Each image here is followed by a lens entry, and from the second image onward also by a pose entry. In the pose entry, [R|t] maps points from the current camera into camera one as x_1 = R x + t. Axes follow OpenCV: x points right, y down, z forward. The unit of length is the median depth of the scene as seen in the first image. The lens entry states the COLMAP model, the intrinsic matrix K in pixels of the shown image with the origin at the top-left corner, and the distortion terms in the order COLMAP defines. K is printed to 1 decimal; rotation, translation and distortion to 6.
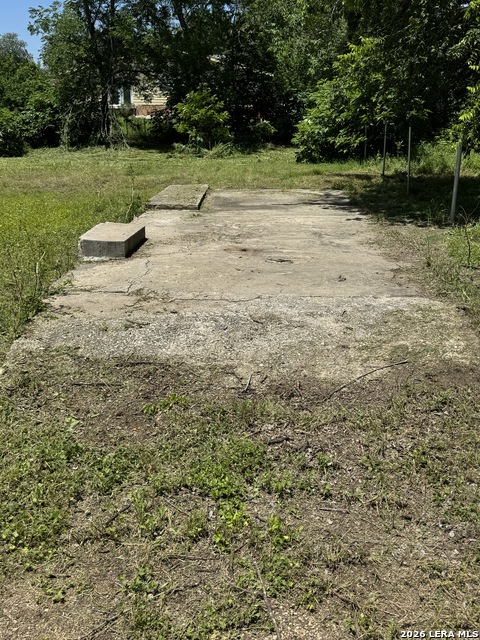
lens RADIAL K [[610.3, 0, 236.2], [0, 610.3, 318.2], [0, 0, 1]] dist [0.054932, 0.000000]
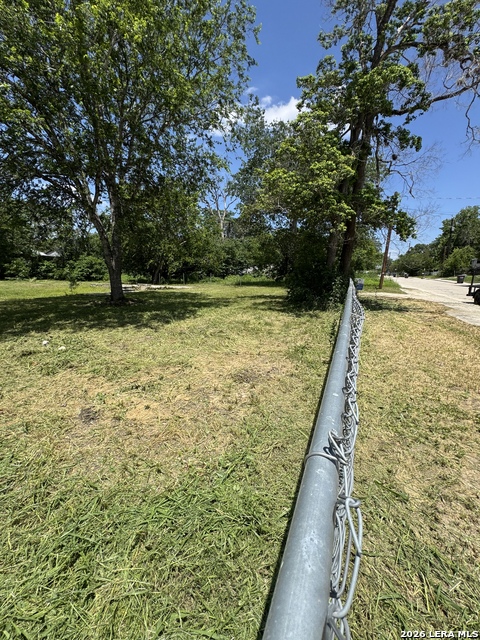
lens RADIAL K [[256.5, 0, 241.5], [0, 256.5, 320.4], [0, 0, 1]] dist [-0.001439, 0.000460]
pose [[0.370716, -0.157988, 0.915210, -0.823904], [0.270145, 0.961161, 0.056495, 0.125758], [-0.888589, 0.226296, 0.398998, -0.373438]]
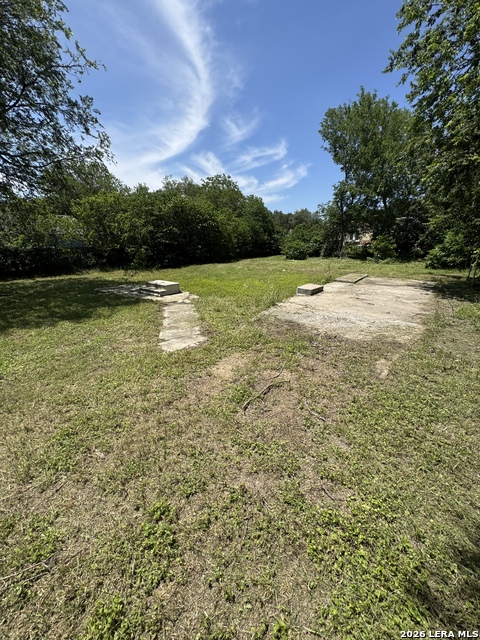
lens RADIAL K [[256.5, 0, 241.1], [0, 256.5, 323.4], [0, 0, 1]] dist [-0.001439, 0.000460]
pose [[0.829222, 0.176365, -0.530365, 0.063417], [-0.185190, 0.982006, 0.037009, 0.014184], [0.527348, 0.067530, 0.846961, -0.058305]]
